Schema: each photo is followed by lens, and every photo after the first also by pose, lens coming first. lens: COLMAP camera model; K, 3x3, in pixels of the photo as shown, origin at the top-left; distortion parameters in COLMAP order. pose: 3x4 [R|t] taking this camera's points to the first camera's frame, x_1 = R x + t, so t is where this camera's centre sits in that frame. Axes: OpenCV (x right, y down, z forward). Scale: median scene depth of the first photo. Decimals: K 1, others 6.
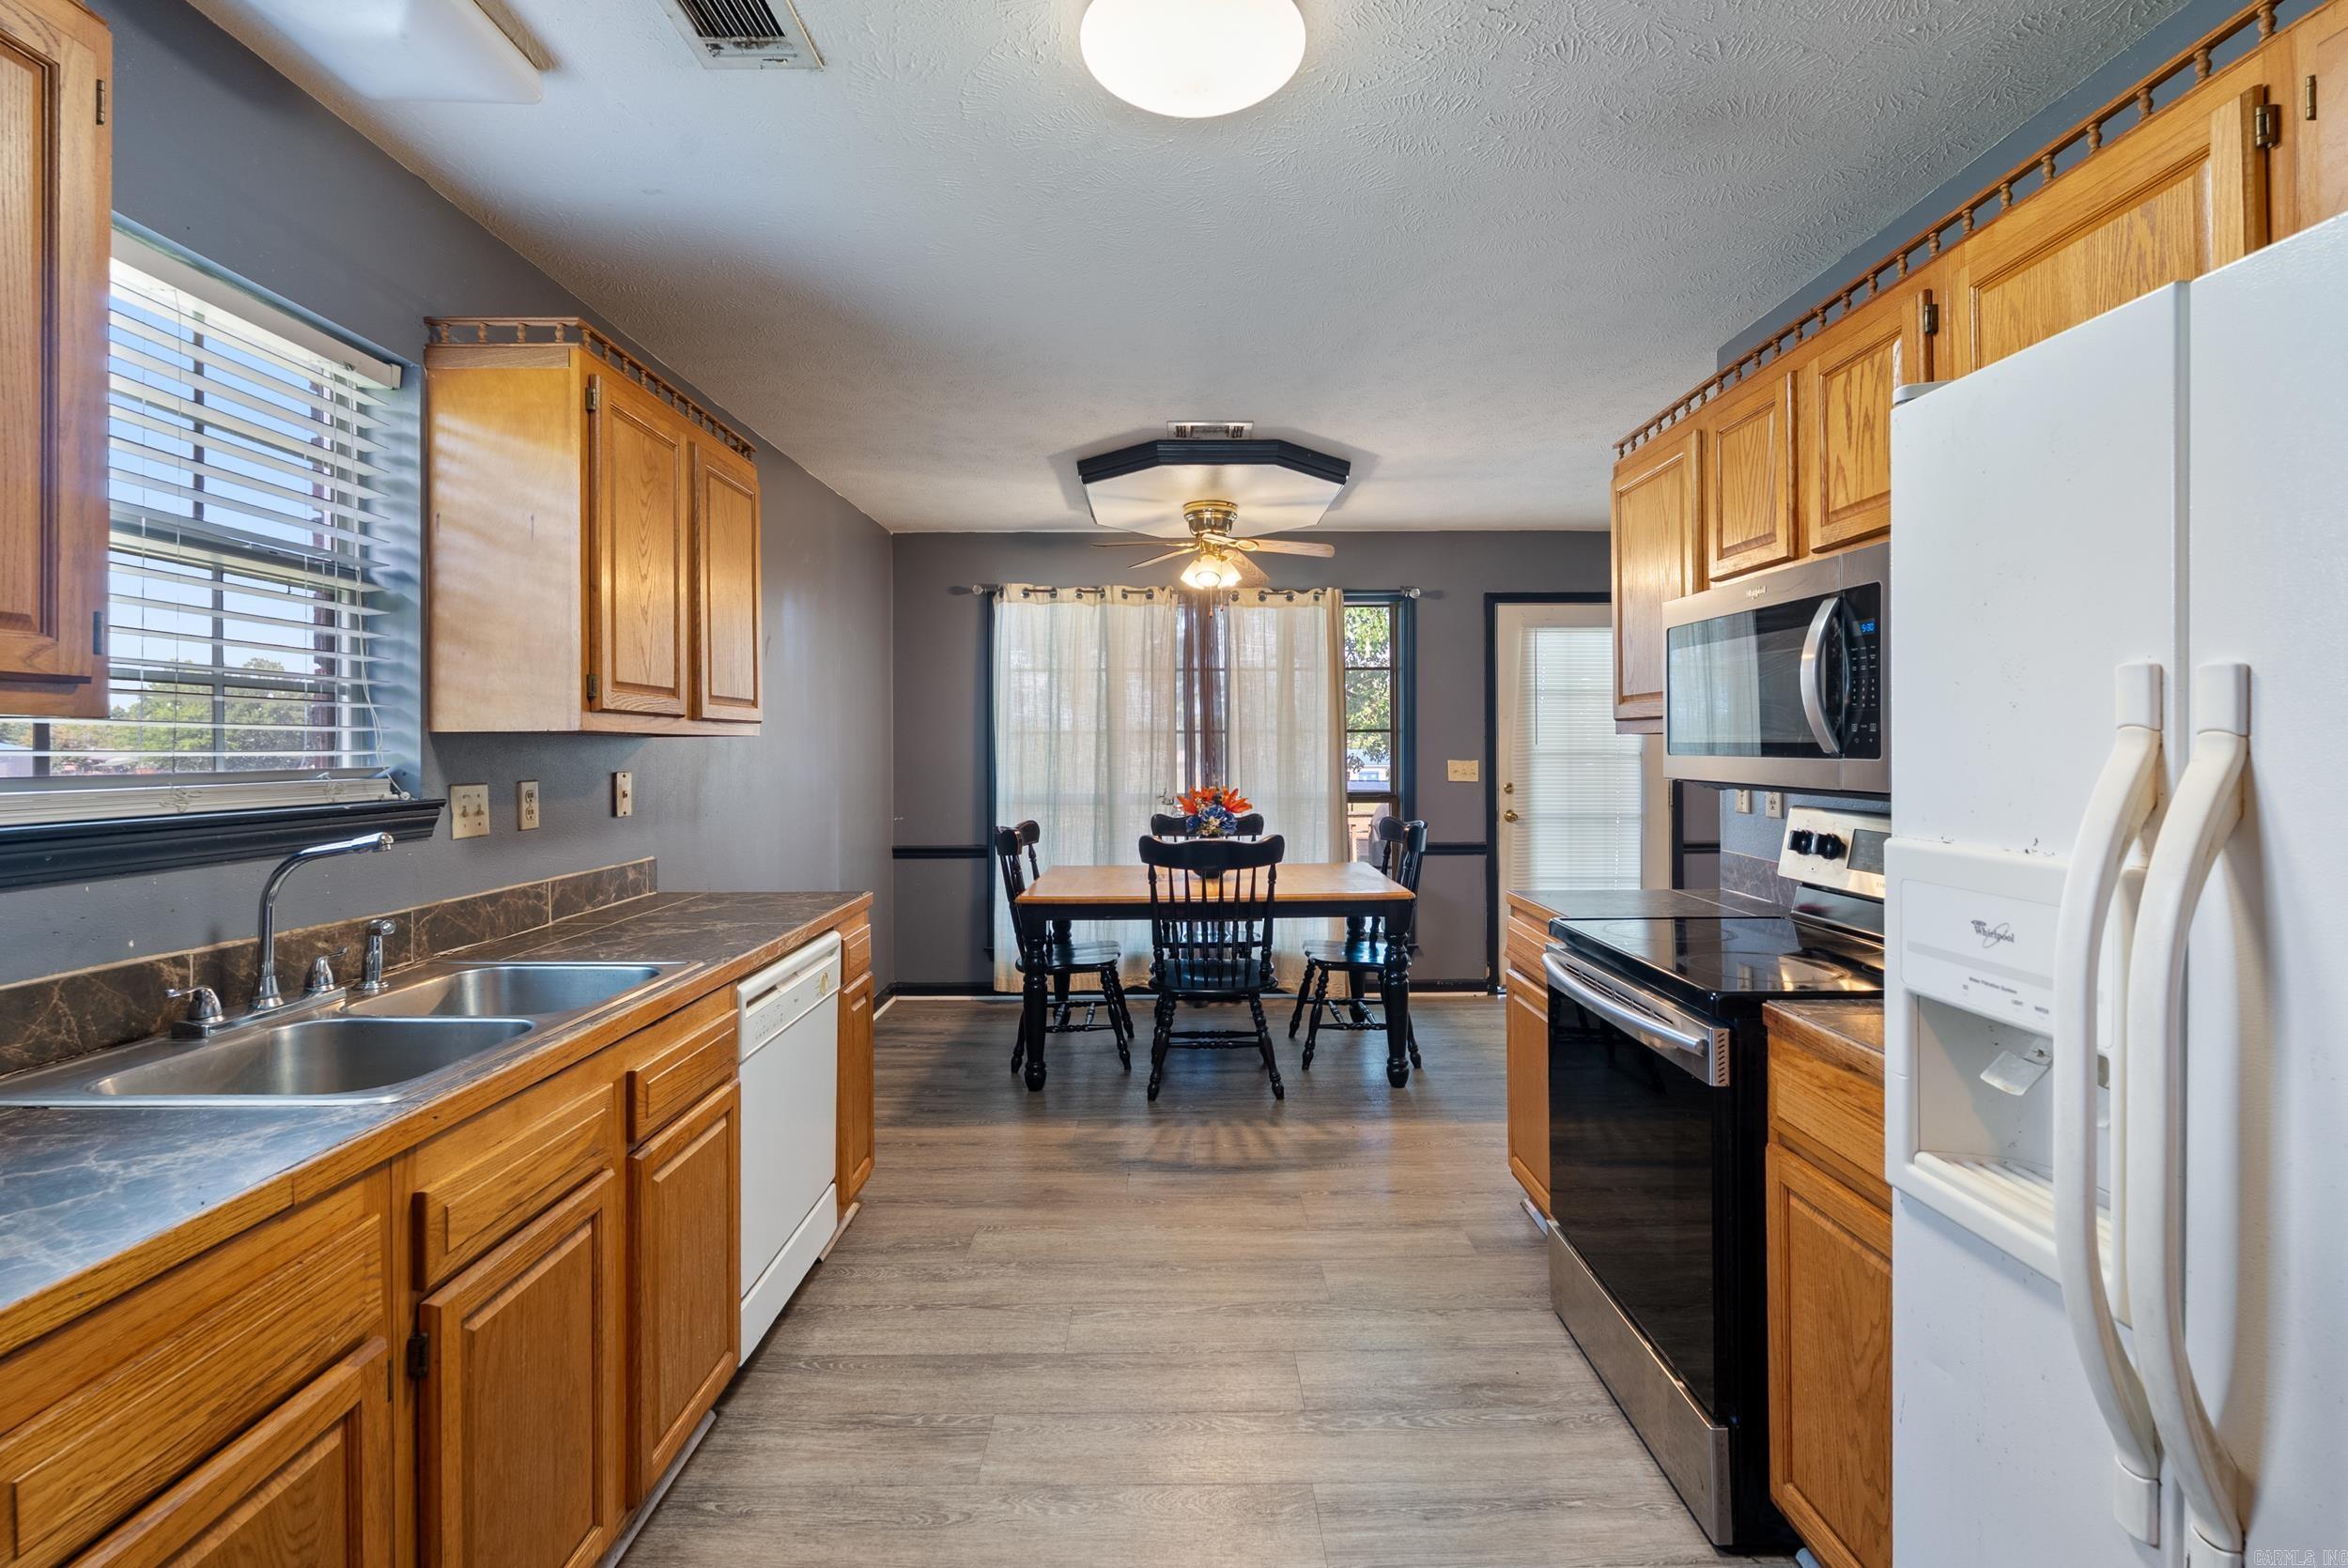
lens RADIAL K [[1040.6, 0, 1165.8], [0, 1040.6, 734.0], [0, 0, 1]] dist [-0.007701, 0.001165]
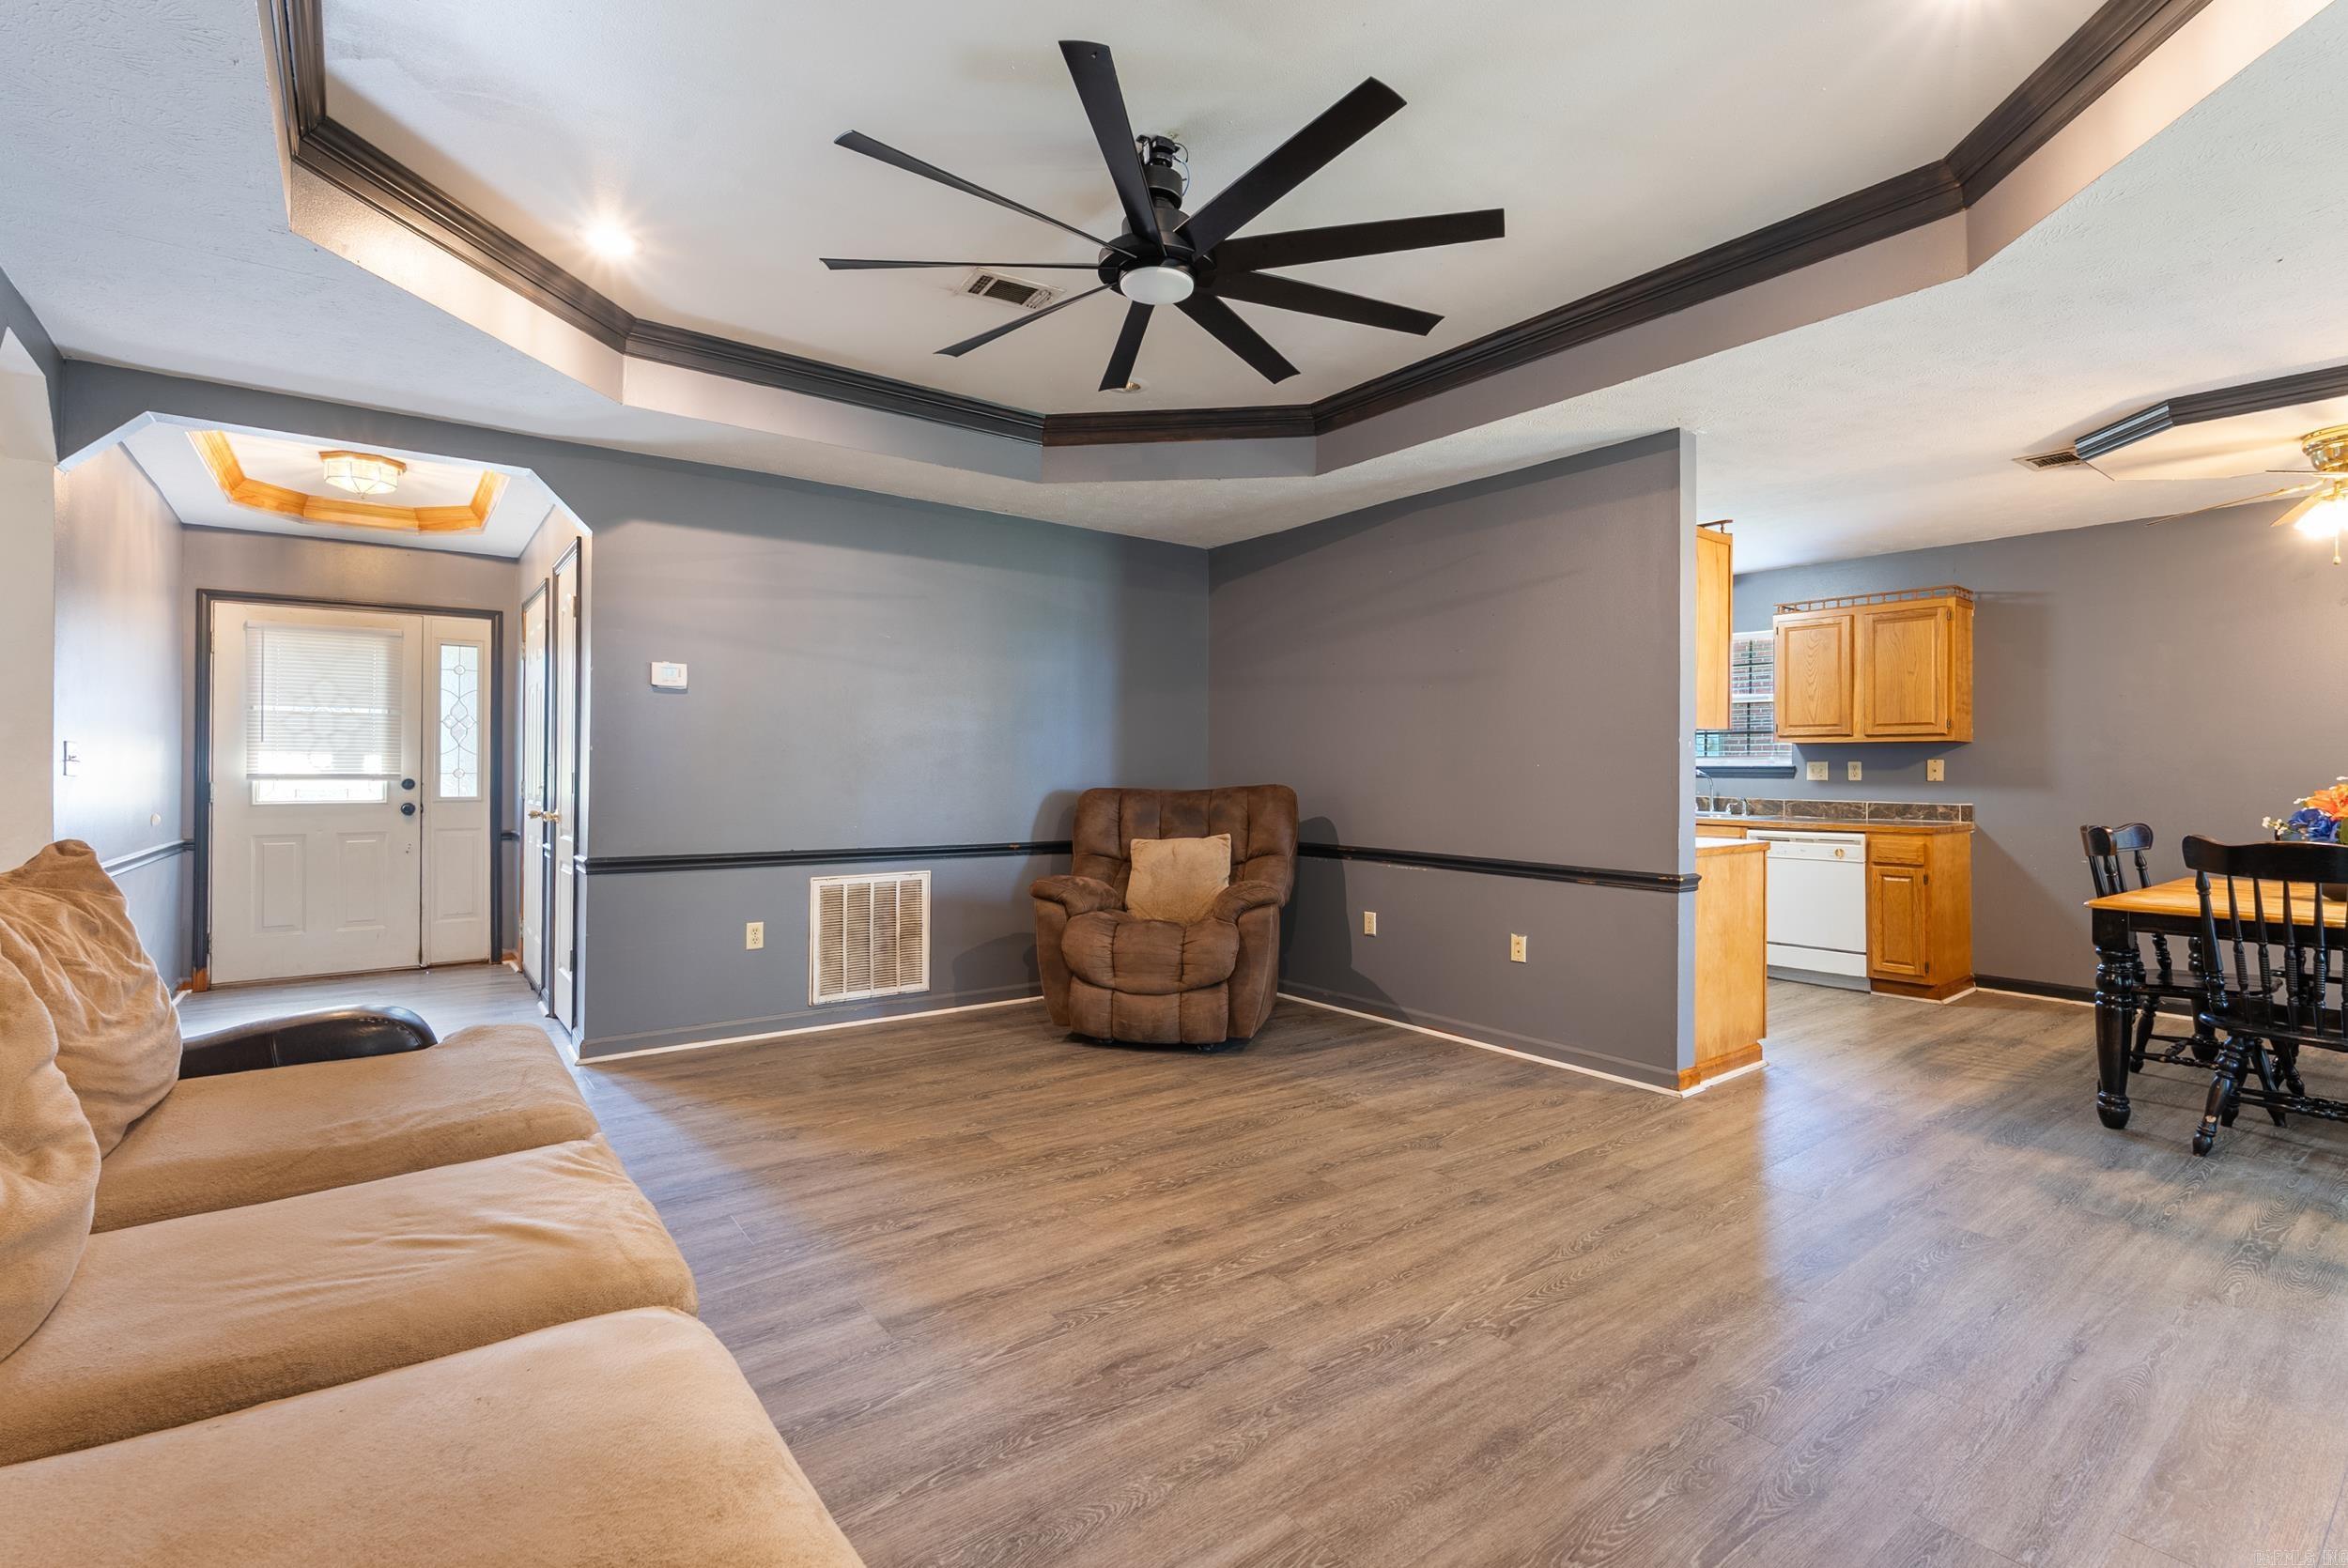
lens RADIAL K [[1040.6, 0, 1159.6], [0, 1040.6, 760.5], [0, 0, 1]] dist [-0.007701, 0.001165]
pose [[-0.803243, -0.001566, -0.595650, 2.646664], [0.008195, 0.999873, -0.013681, 0.072365], [0.595595, -0.015870, -0.803128, 2.344453]]
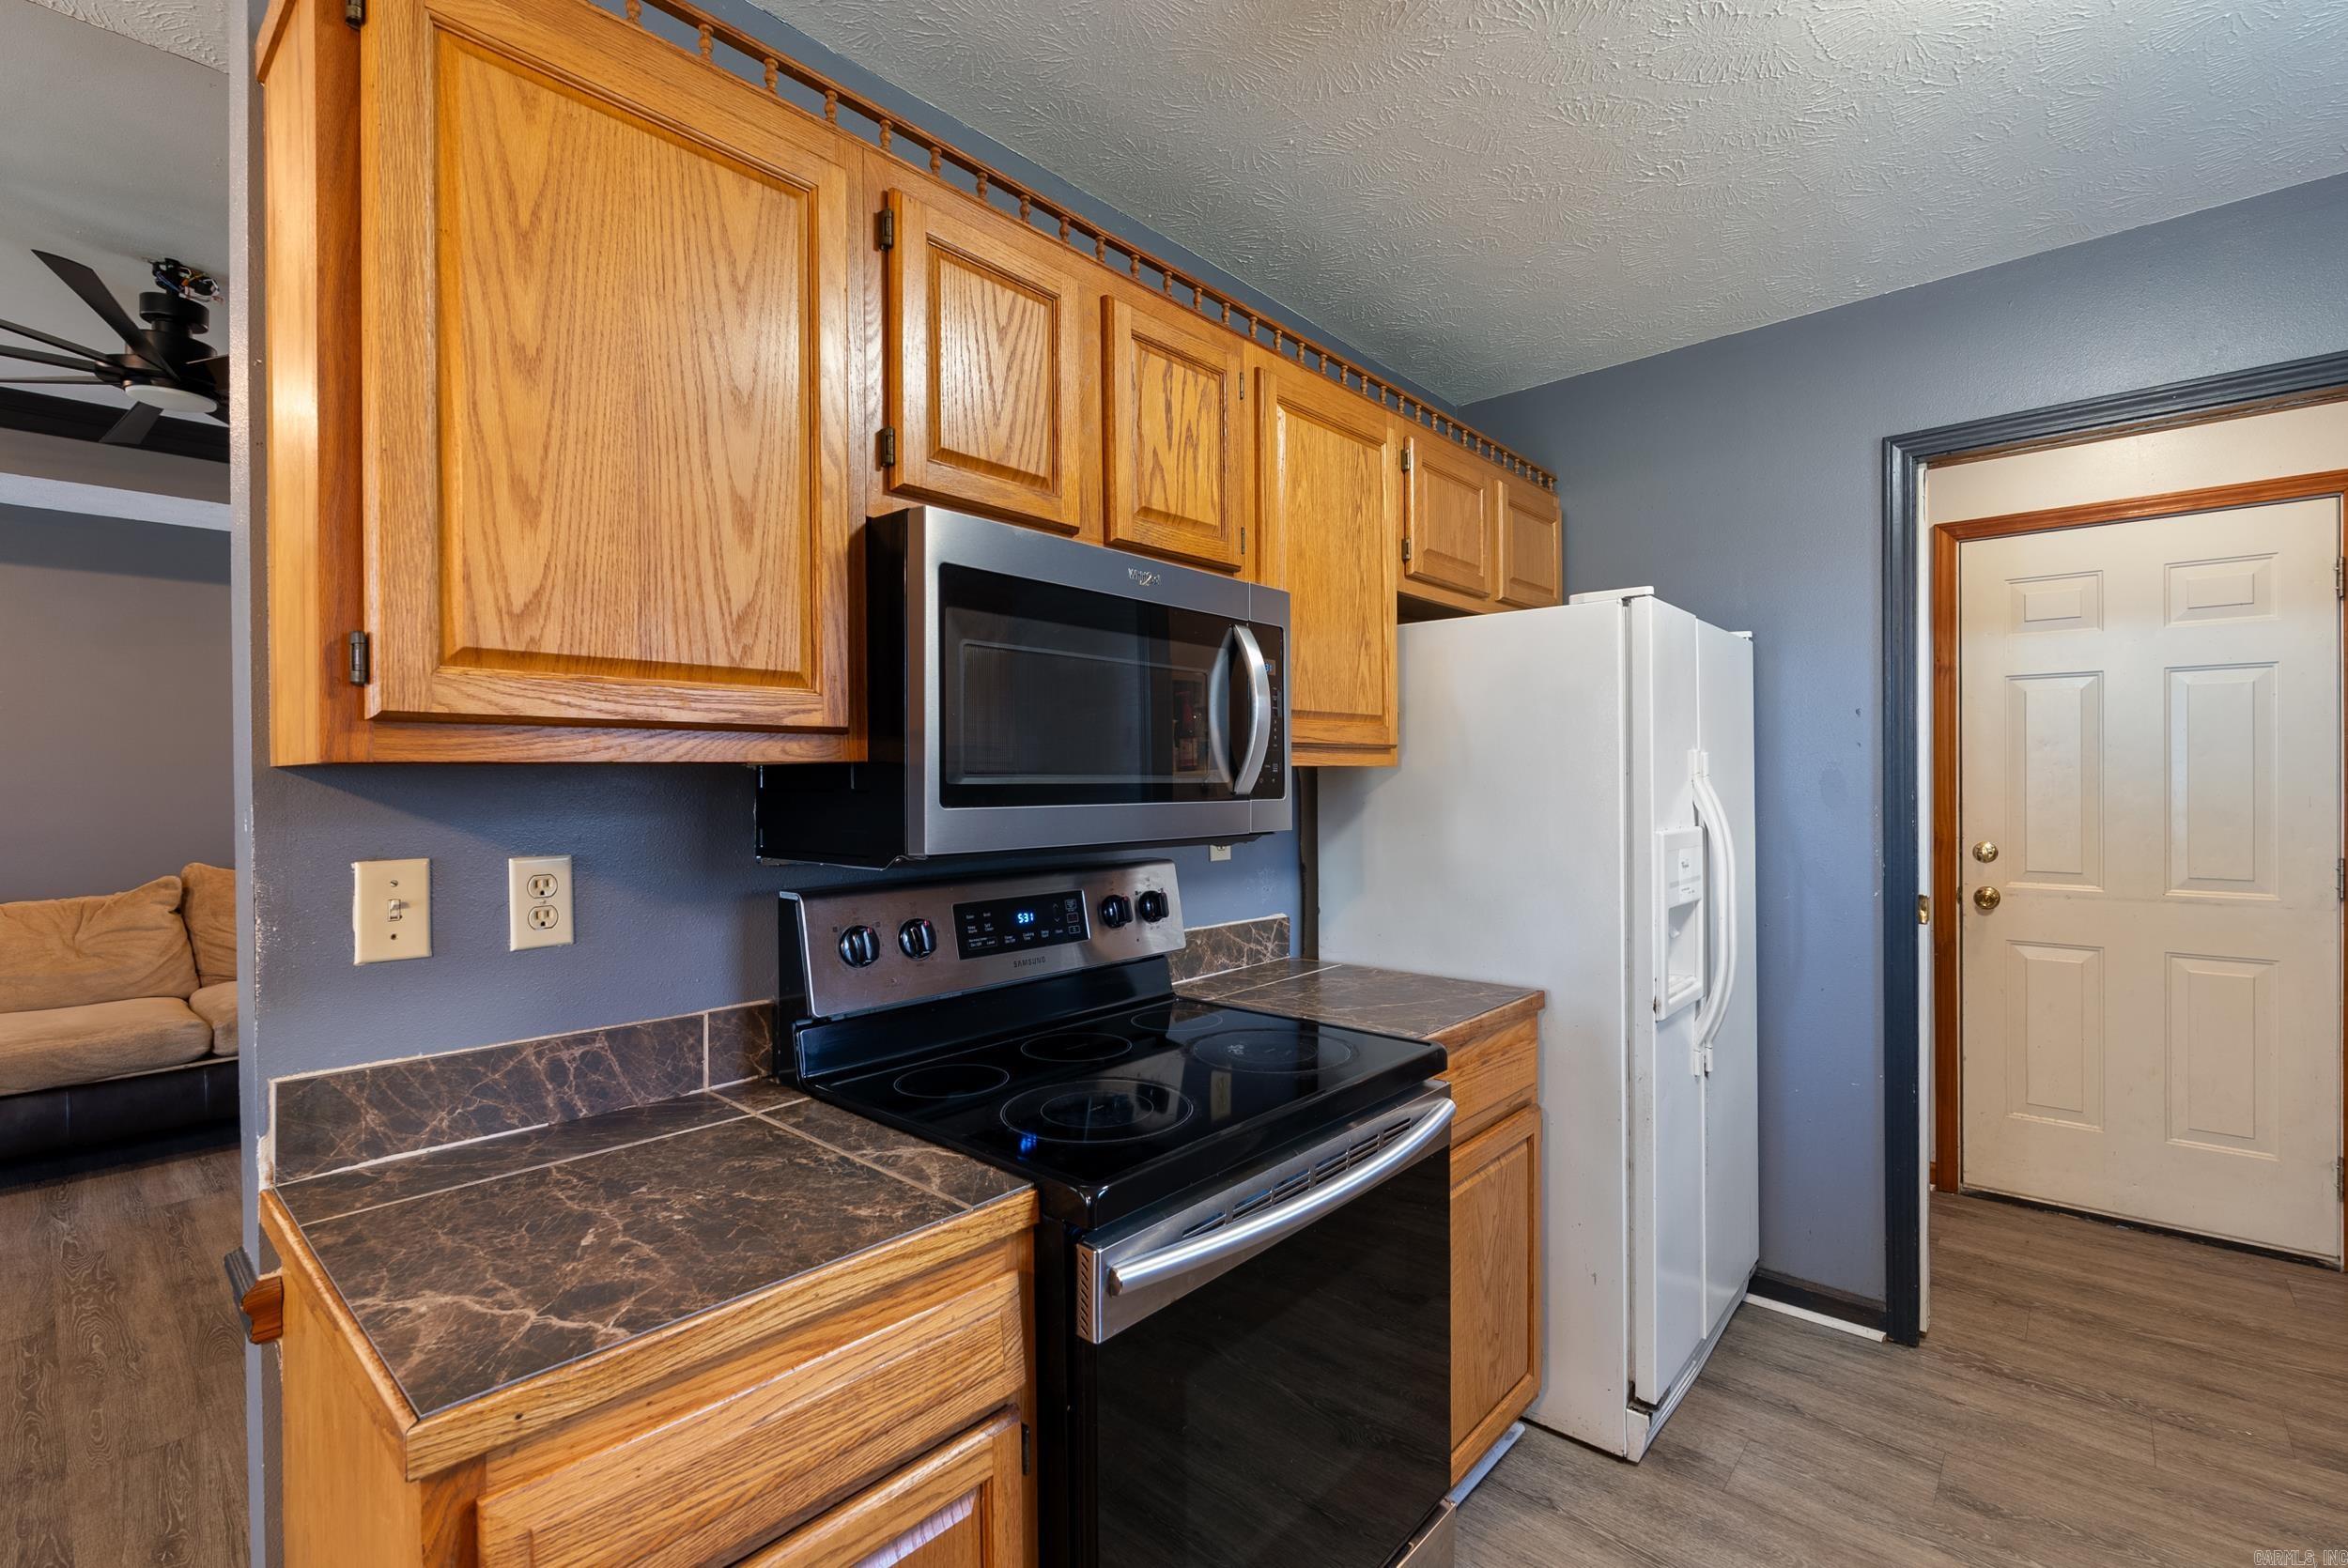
lens RADIAL K [[1040.6, 0, 1186.1], [0, 1040.6, 780.2], [0, 0, 1]] dist [-0.007701, 0.001165]
pose [[-0.754051, 0.012004, 0.656706, 0.065347], [0.004293, 0.999902, -0.013348, 0.015877], [-0.656802, -0.007246, -0.754029, 1.506687]]
